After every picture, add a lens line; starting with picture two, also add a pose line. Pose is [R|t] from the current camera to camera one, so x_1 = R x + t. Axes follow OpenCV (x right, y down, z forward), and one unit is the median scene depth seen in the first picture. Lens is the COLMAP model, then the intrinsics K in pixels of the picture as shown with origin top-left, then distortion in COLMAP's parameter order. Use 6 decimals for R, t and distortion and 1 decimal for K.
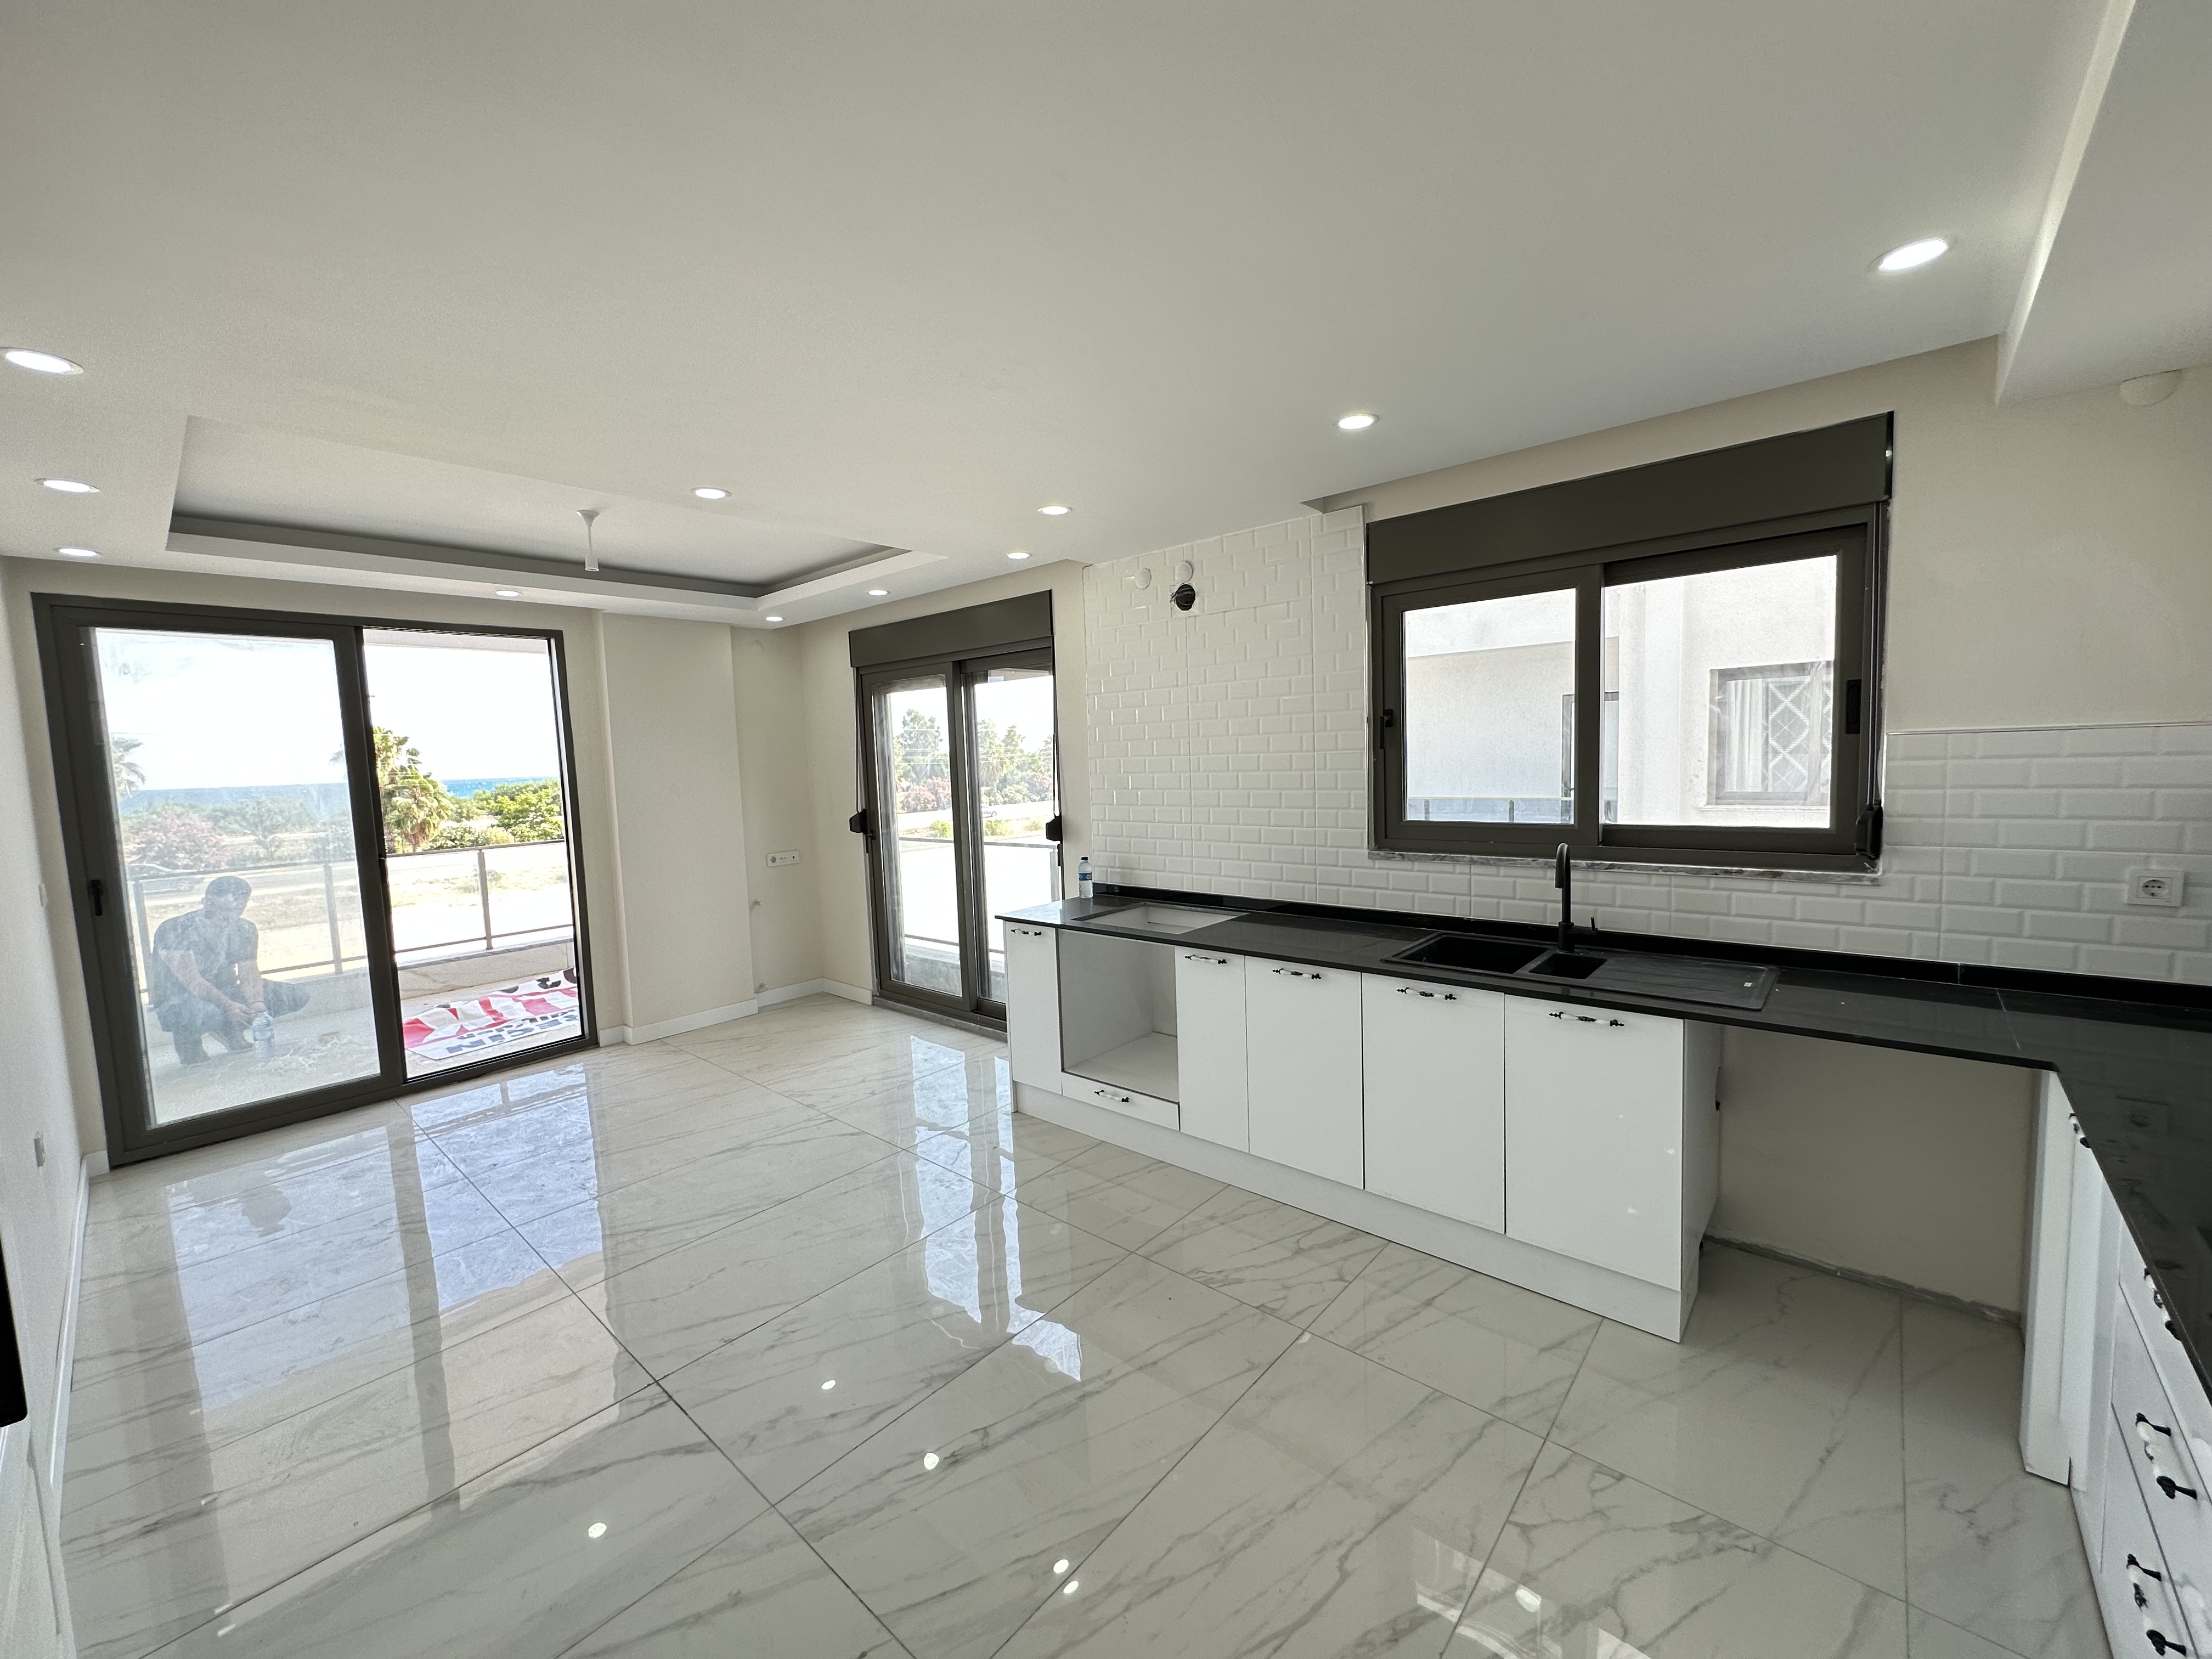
lens RADIAL K [[882.9, 0, 1105.1], [0, 882.9, 828.9], [0, 0, 1]] dist [-0.000323, -0.000041]
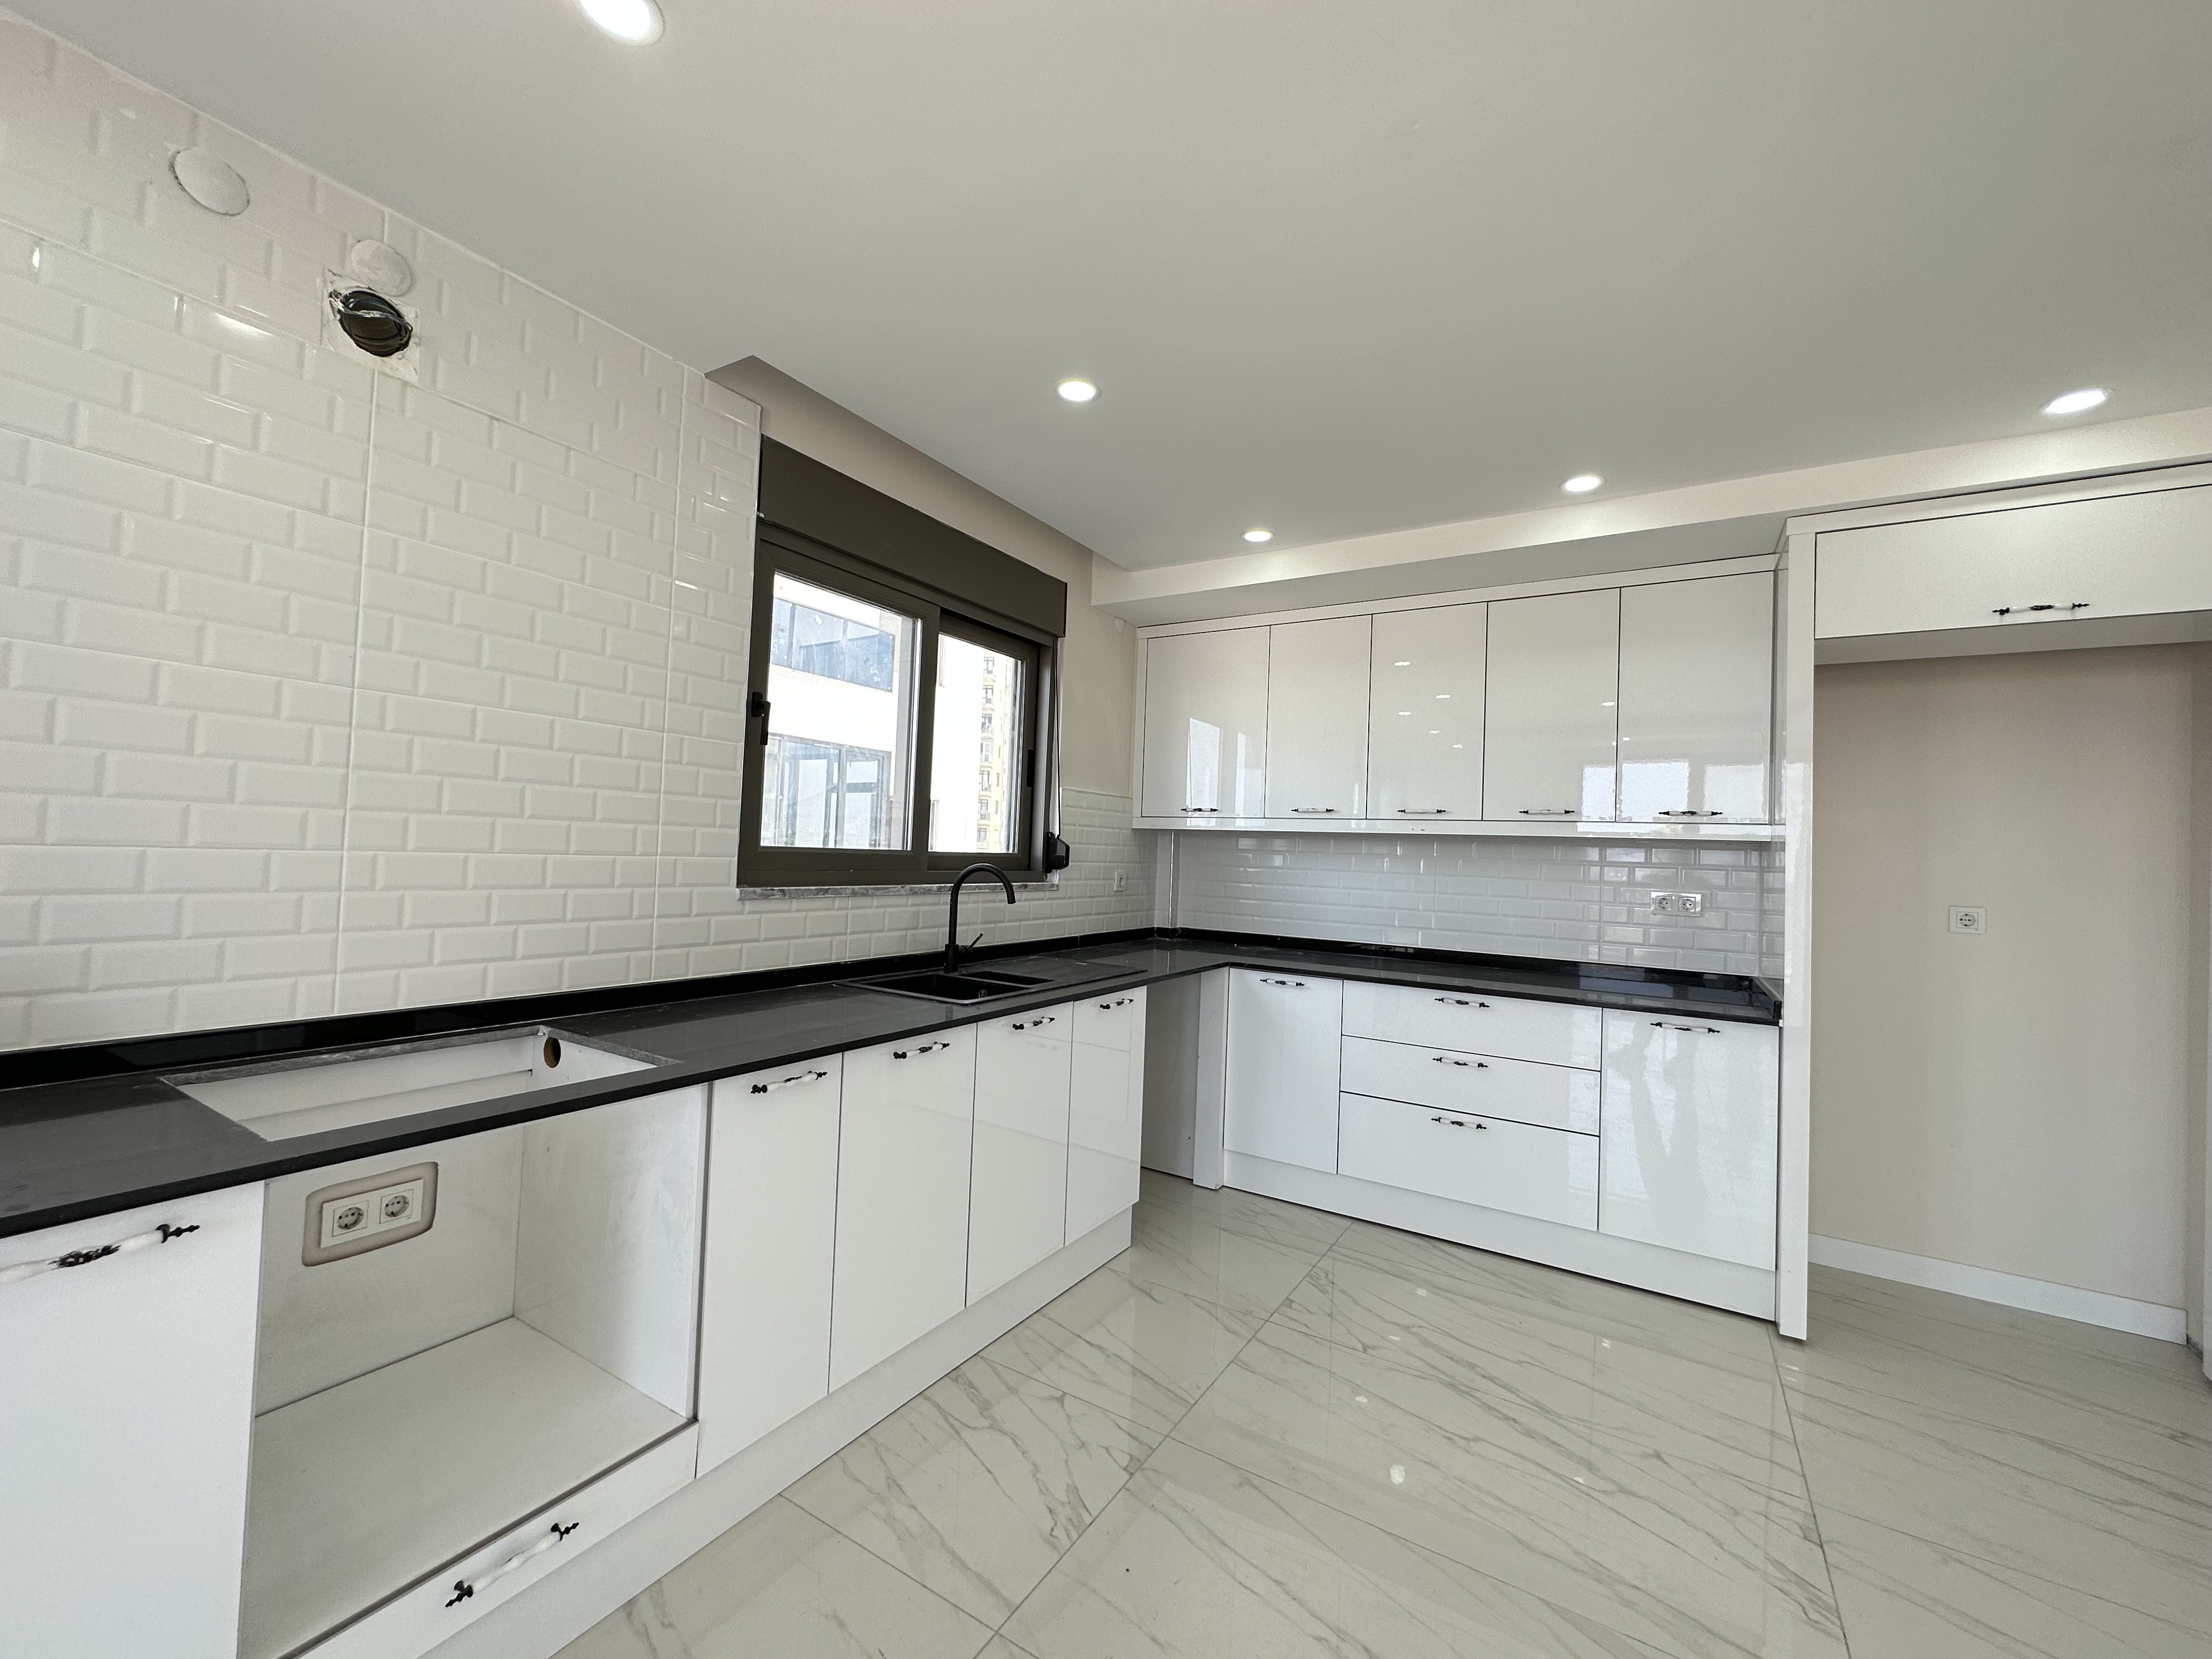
lens RADIAL K [[882.9, 0, 1105.1], [0, 882.9, 828.9], [0, 0, 1]] dist [-0.000323, -0.000041]
pose [[-0.166159, 0.054382, 0.984598, -0.462502], [0.050592, 0.997633, -0.046564, 0.026665], [-0.984800, 0.042076, -0.168517, 0.890188]]
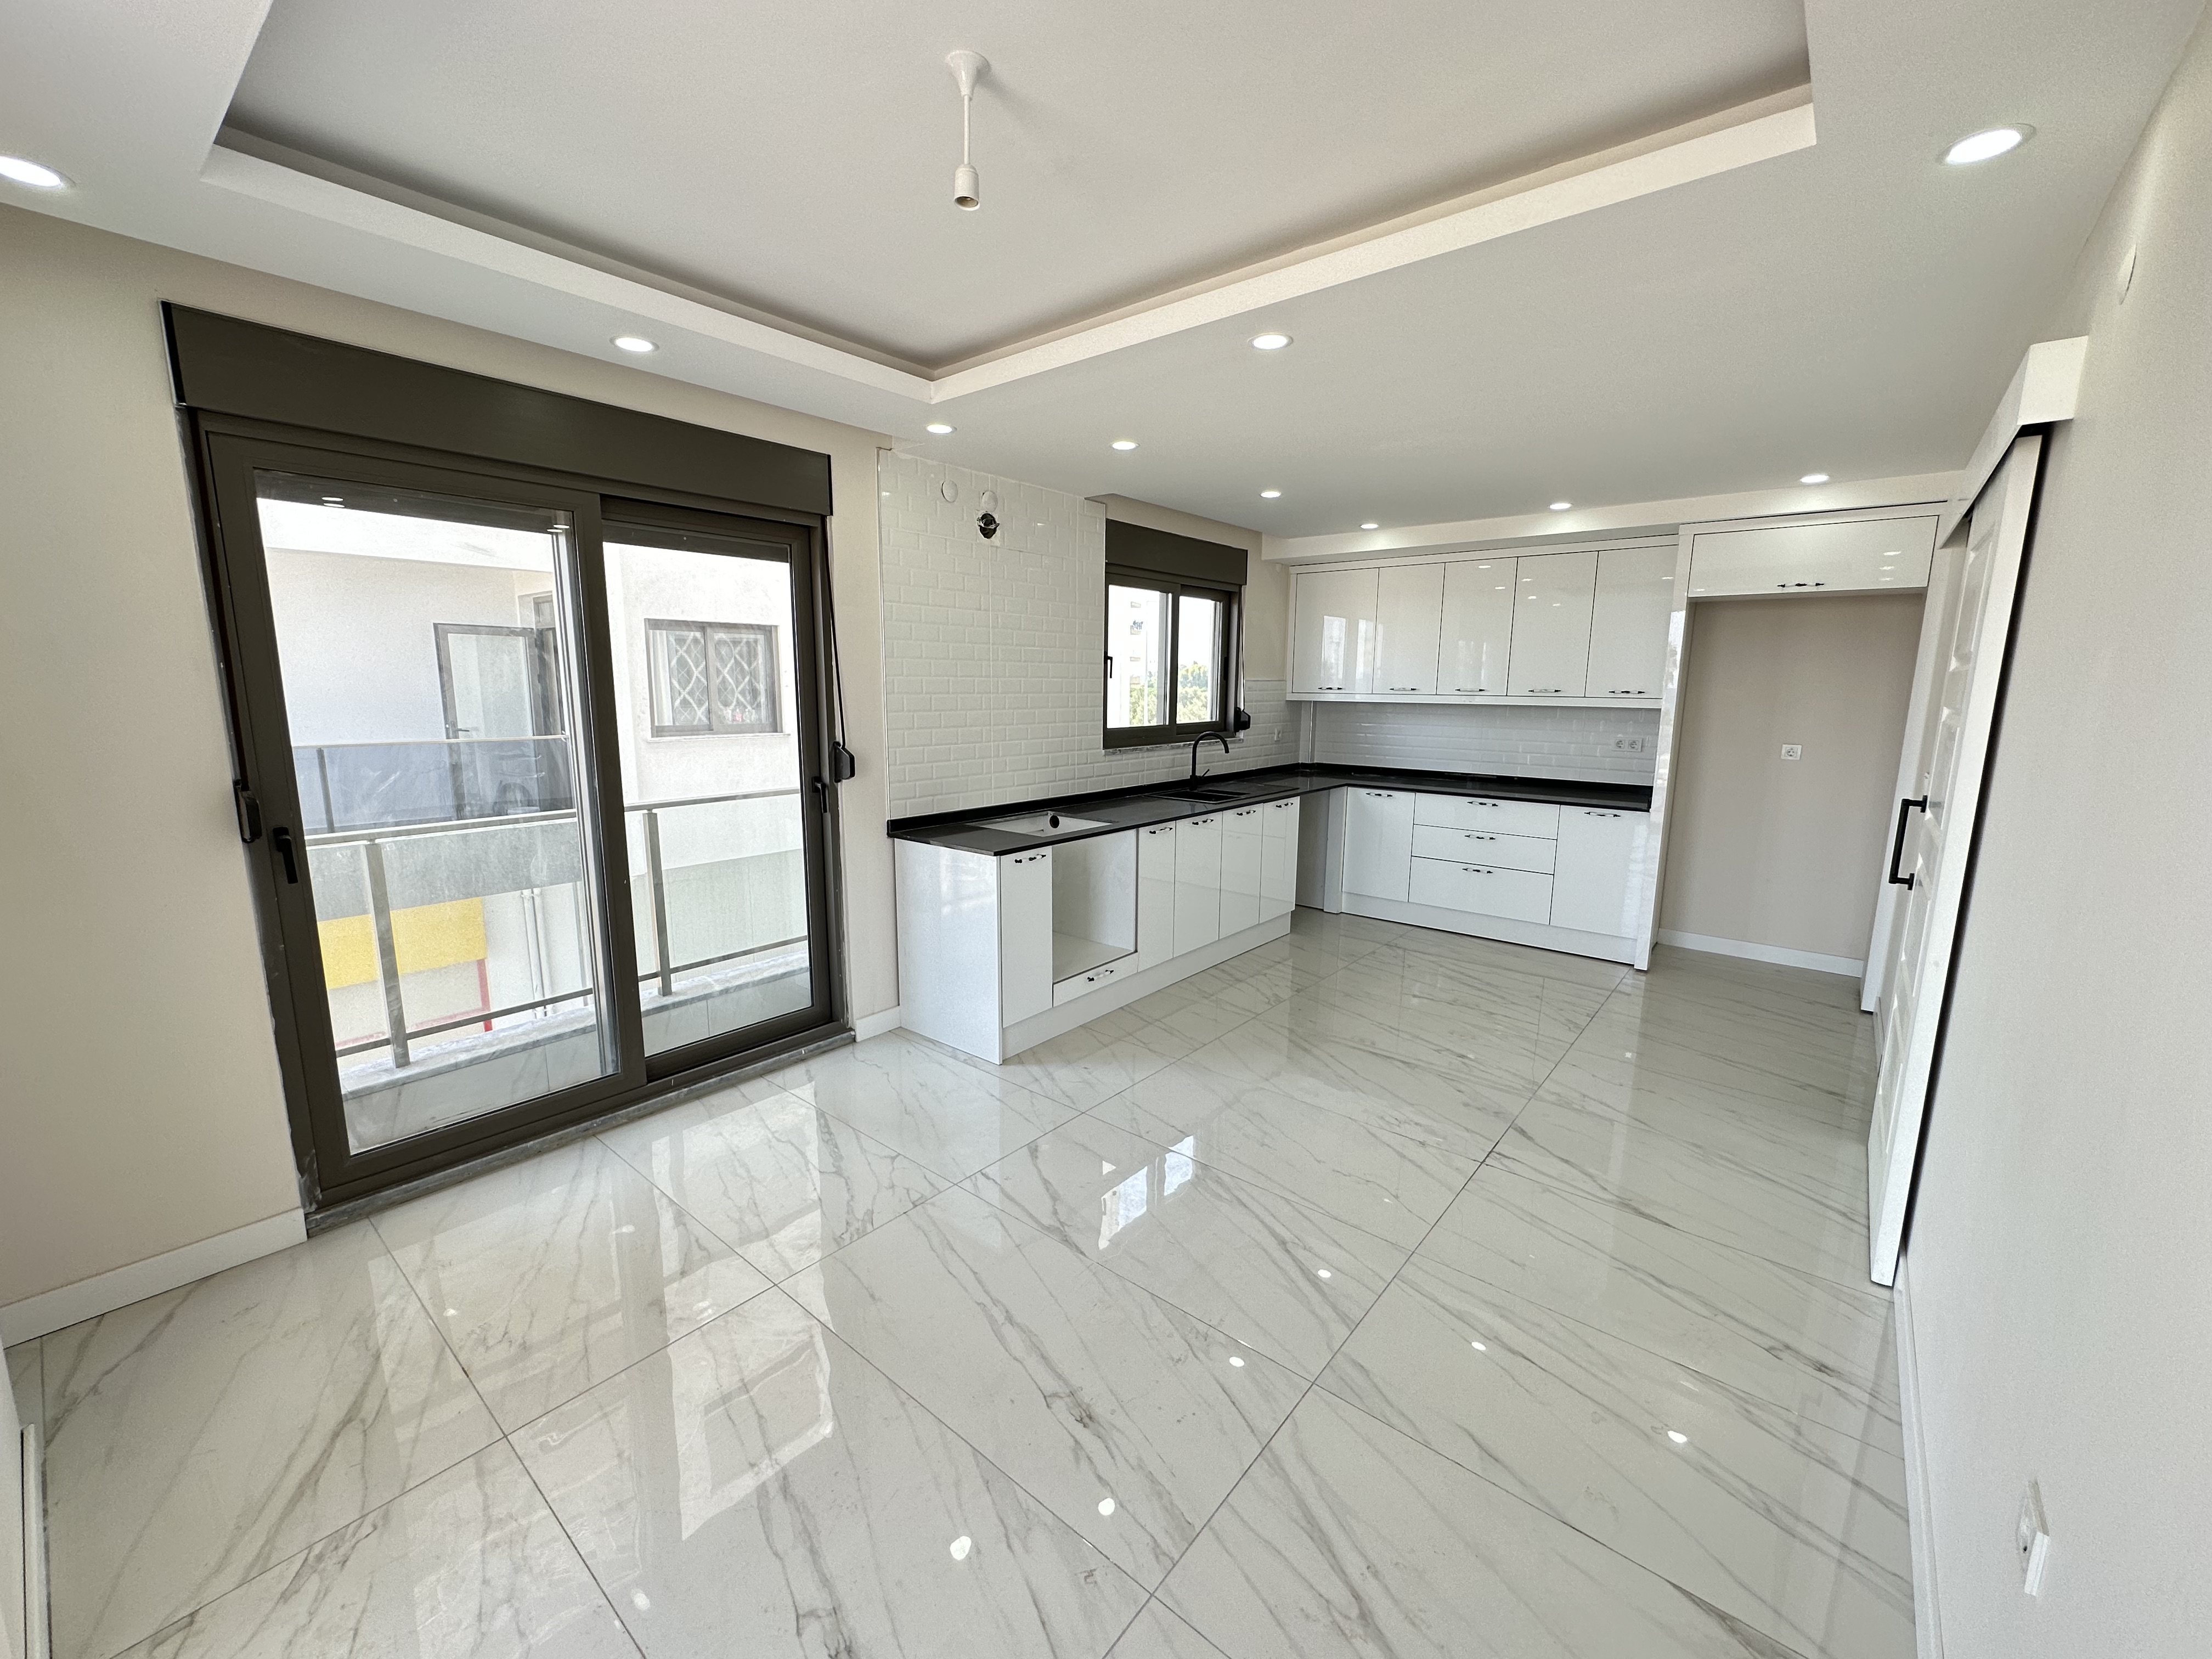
lens RADIAL K [[882.9, 0, 1105.1], [0, 882.9, 828.9], [0, 0, 1]] dist [-0.000323, -0.000041]
pose [[-0.029589, -0.131883, 0.990824, -1.222952], [0.076314, 0.988066, 0.133795, -0.042798], [-0.996645, 0.079573, -0.019172, 1.107576]]
